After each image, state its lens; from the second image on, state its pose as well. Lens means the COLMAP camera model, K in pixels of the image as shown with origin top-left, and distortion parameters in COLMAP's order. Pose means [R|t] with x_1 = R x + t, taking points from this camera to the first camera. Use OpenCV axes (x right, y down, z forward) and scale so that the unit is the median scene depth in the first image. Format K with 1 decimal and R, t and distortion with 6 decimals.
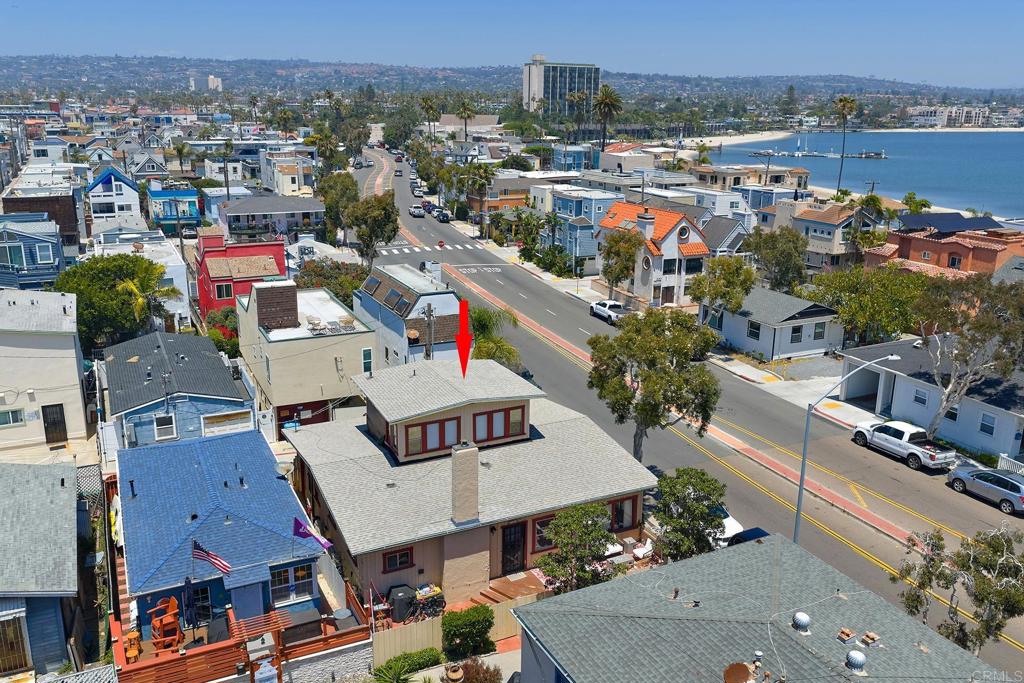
lens RADIAL K [[845.2, 0, 518.6], [0, 845.2, 339.2], [0, 0, 1]] dist [0.019891, -0.027506]
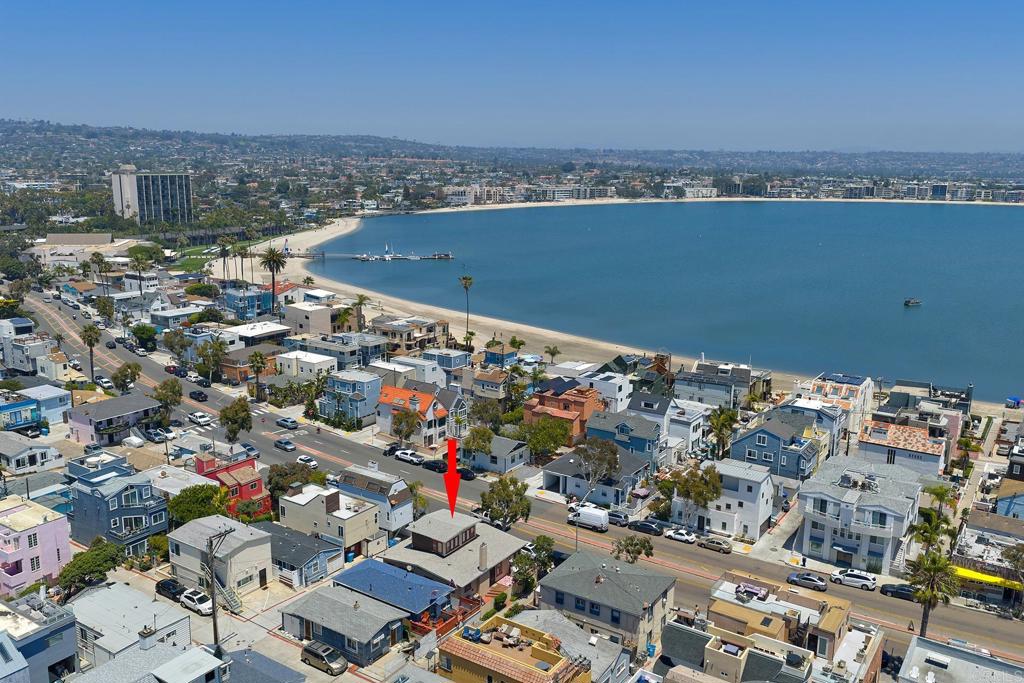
lens RADIAL K [[845.2, 0, 518.6], [0, 845.2, 339.2], [0, 0, 1]] dist [0.019891, -0.027506]
pose [[0.865247, -0.105119, 0.490202, -0.527575], [0.132700, 0.990918, -0.021734, -0.202456], [-0.483466, 0.083855, 0.871338, -0.690276]]
